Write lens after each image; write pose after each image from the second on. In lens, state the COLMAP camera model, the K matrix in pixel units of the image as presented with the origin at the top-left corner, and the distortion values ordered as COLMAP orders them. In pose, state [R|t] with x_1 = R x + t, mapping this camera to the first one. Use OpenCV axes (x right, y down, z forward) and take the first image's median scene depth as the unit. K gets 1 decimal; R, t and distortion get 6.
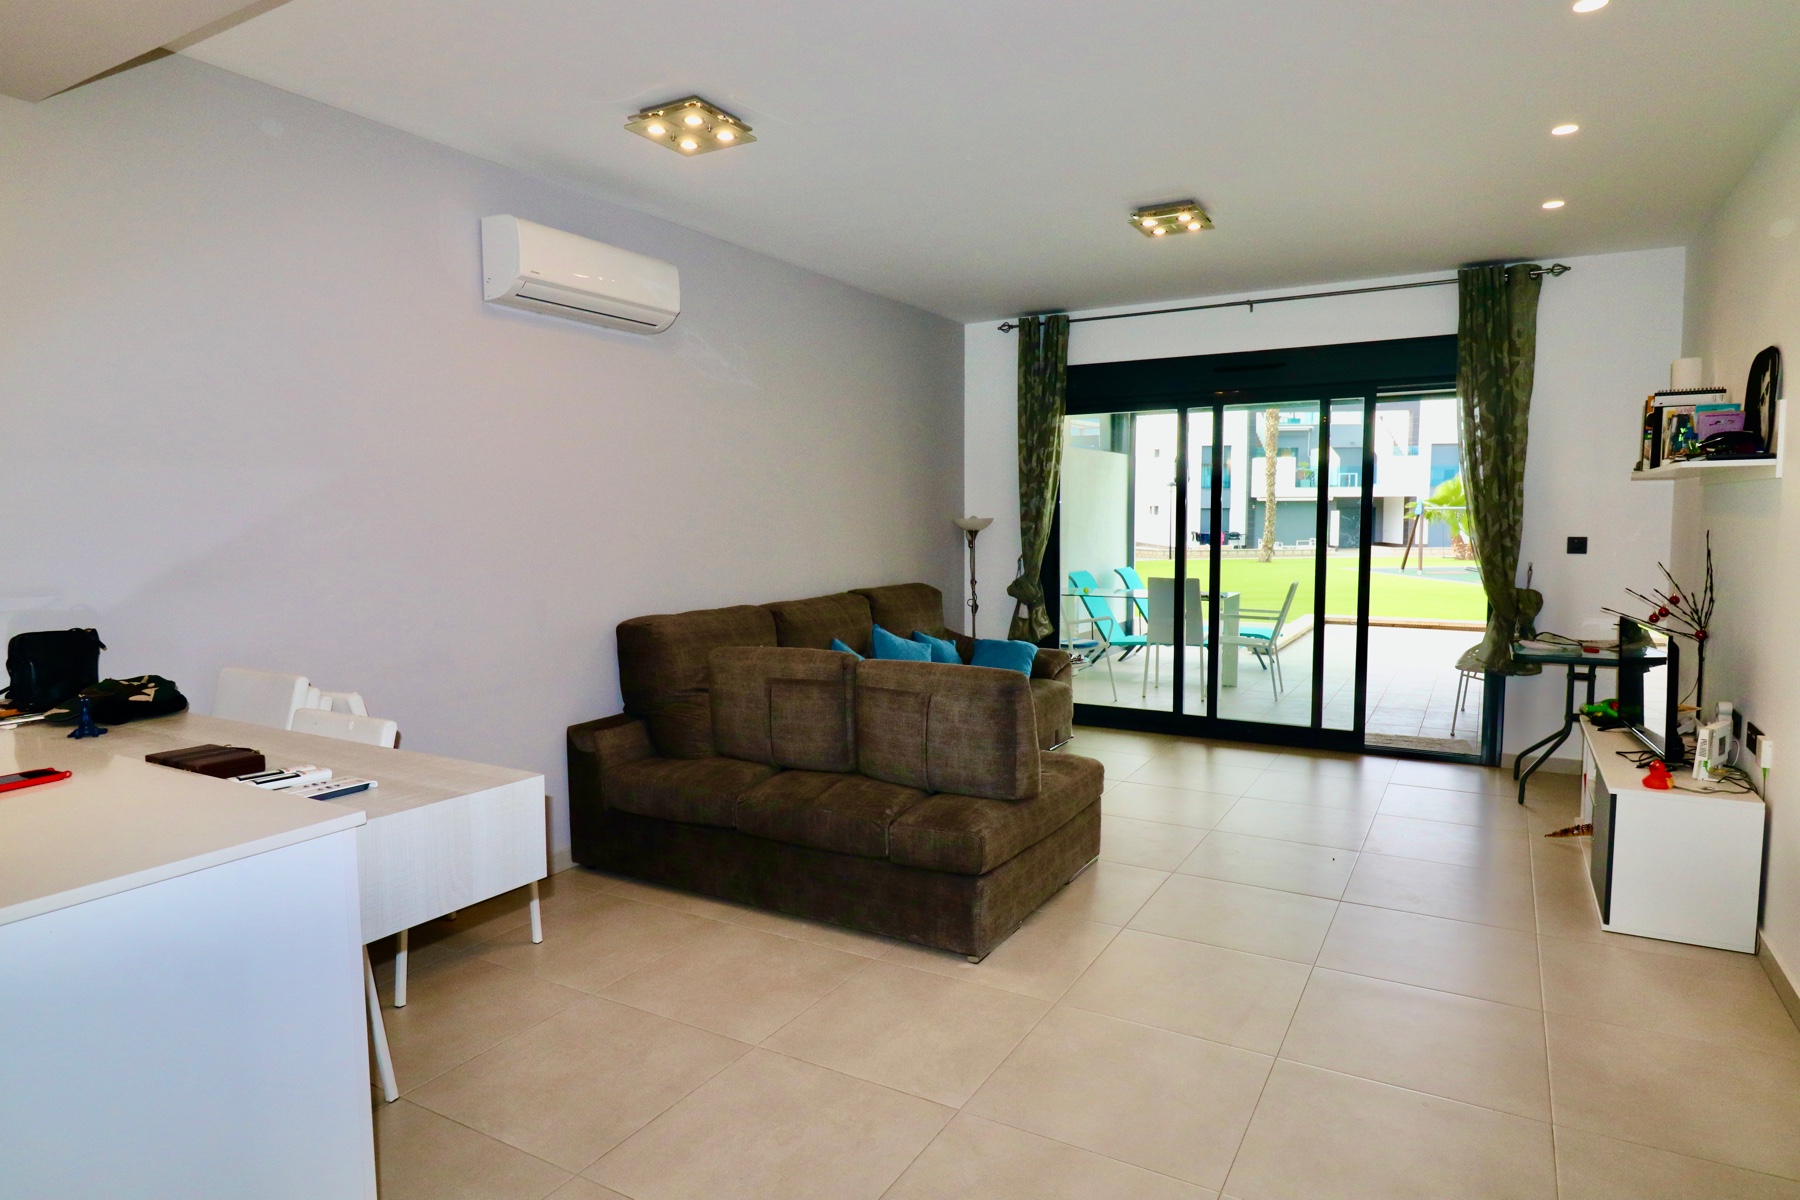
lens RADIAL K [[1032.0, 0, 905.2], [0, 1032.0, 601.8], [0, 0, 1]] dist [-0.003046, -0.001028]
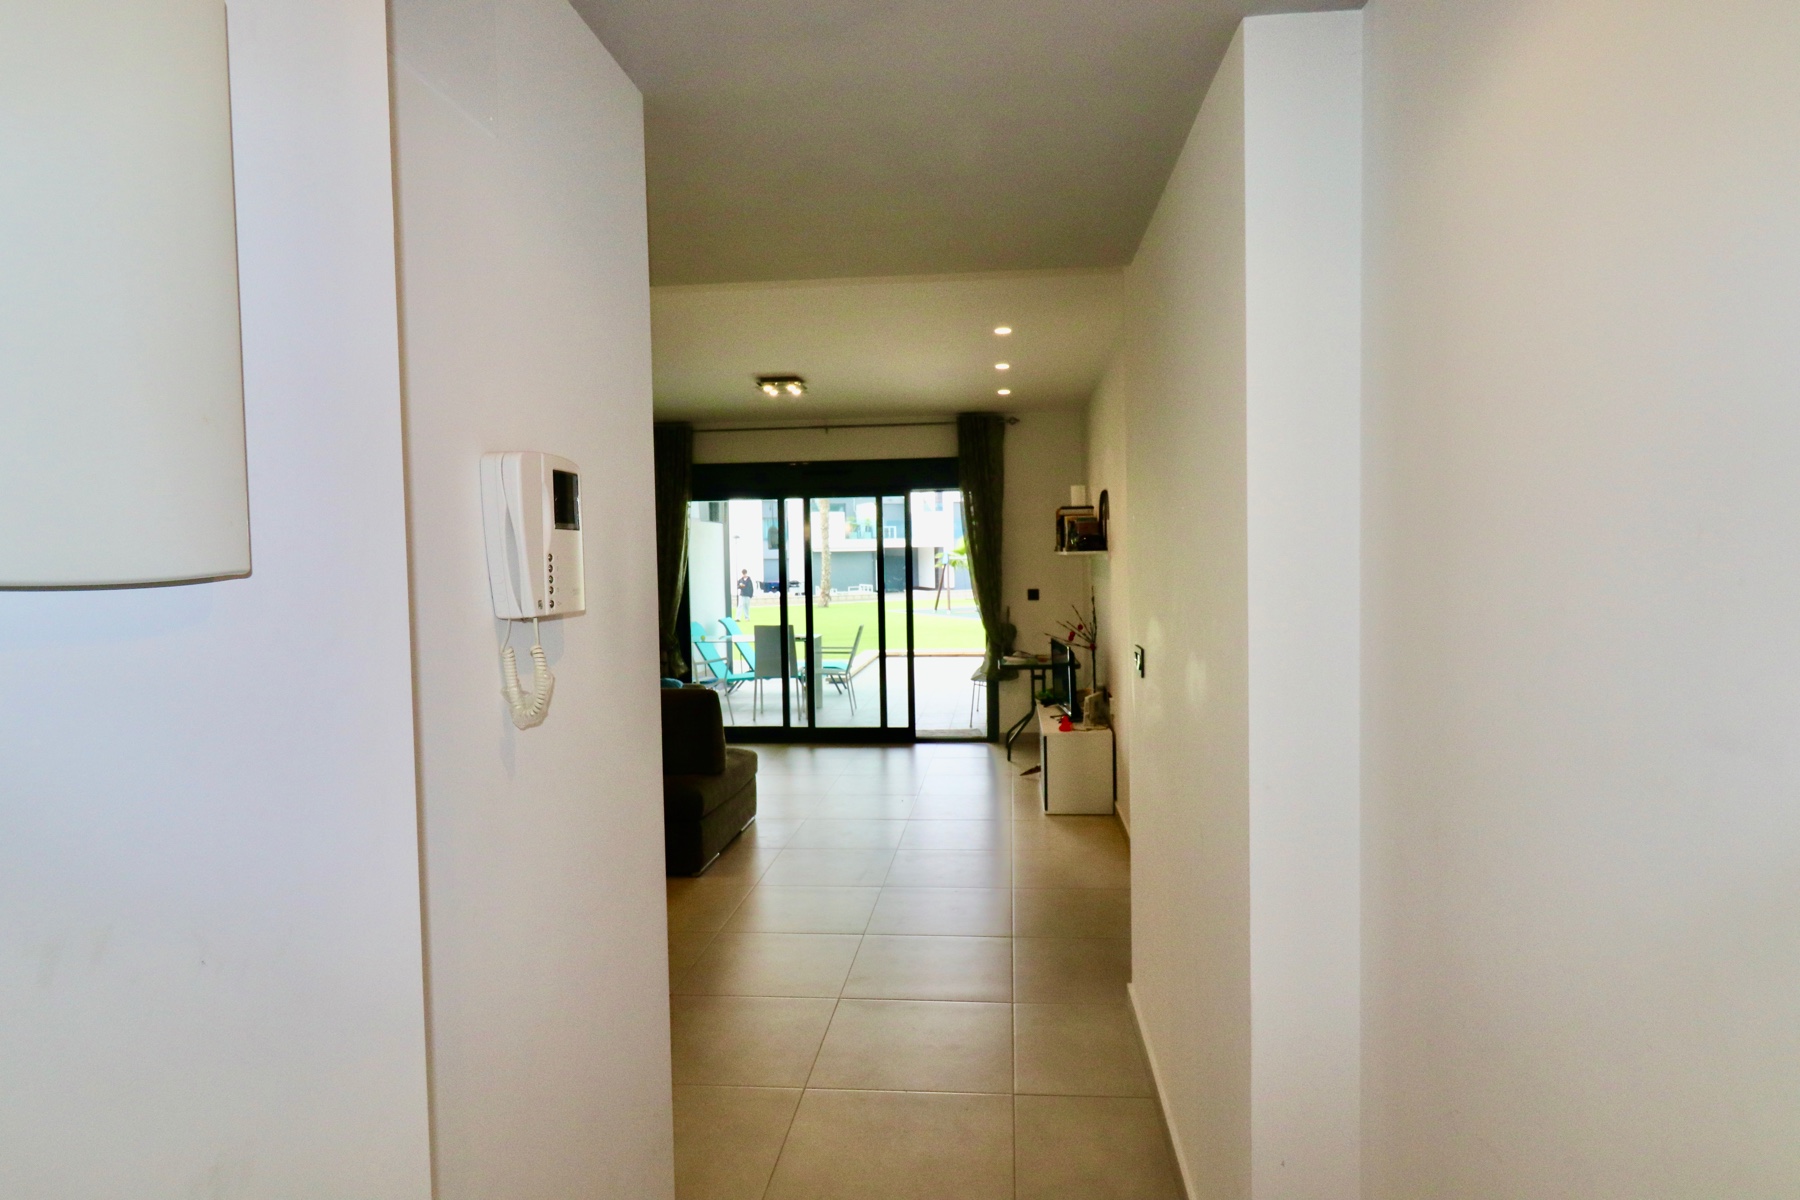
lens RADIAL K [[1032.0, 0, 905.2], [0, 1032.0, 601.8], [0, 0, 1]] dist [-0.003046, -0.001028]
pose [[0.912926, -0.029753, 0.407039, -0.136496], [0.048889, 0.998130, -0.036691, 0.003502], [-0.405186, 0.053395, 0.912674, -0.292203]]
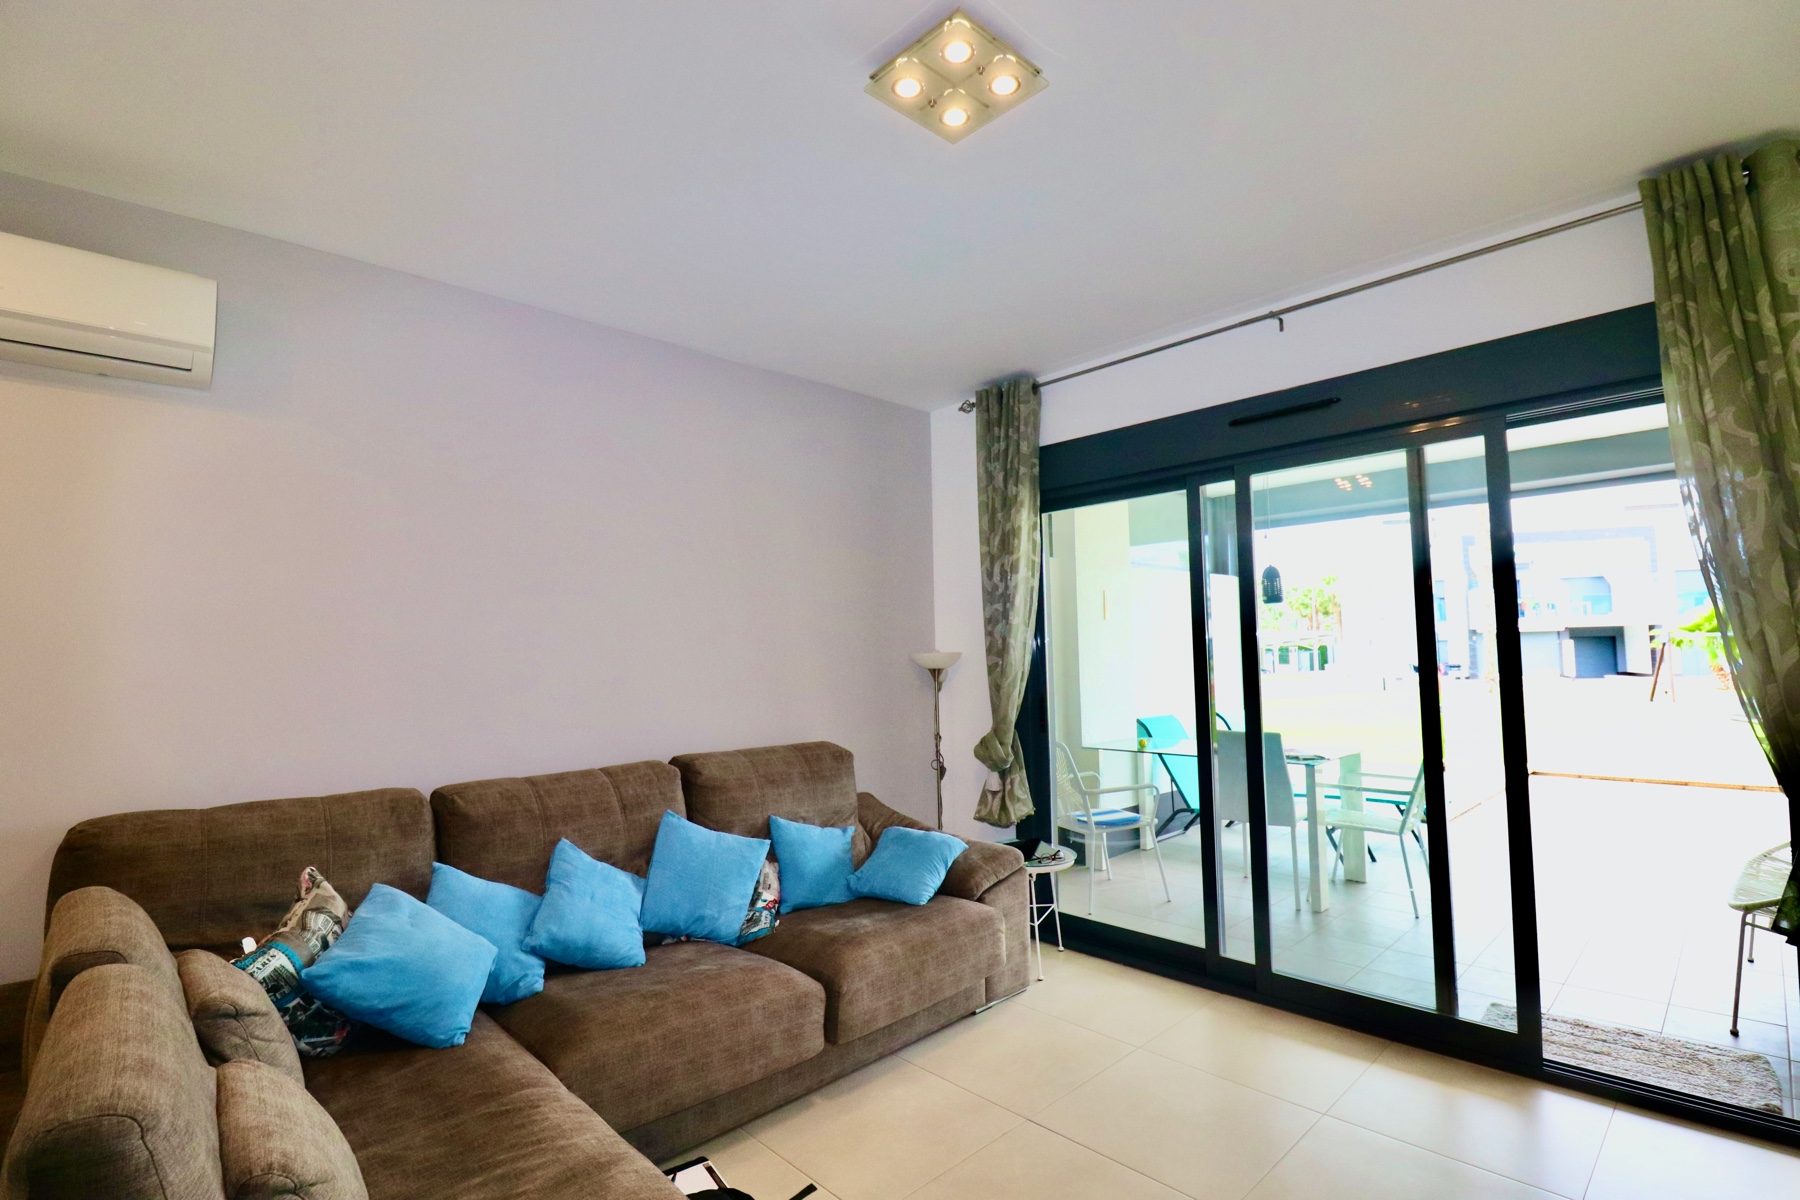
lens RADIAL K [[835.8, 0, 913.5], [0, 835.8, 601.7], [0, 0, 1]] dist [0.000930, -0.011972]
pose [[0.961159, -0.031969, -0.274136, 0.239244], [-0.008229, 0.989508, -0.144244, -0.031335], [0.275871, 0.140897, 0.950812, 0.434644]]
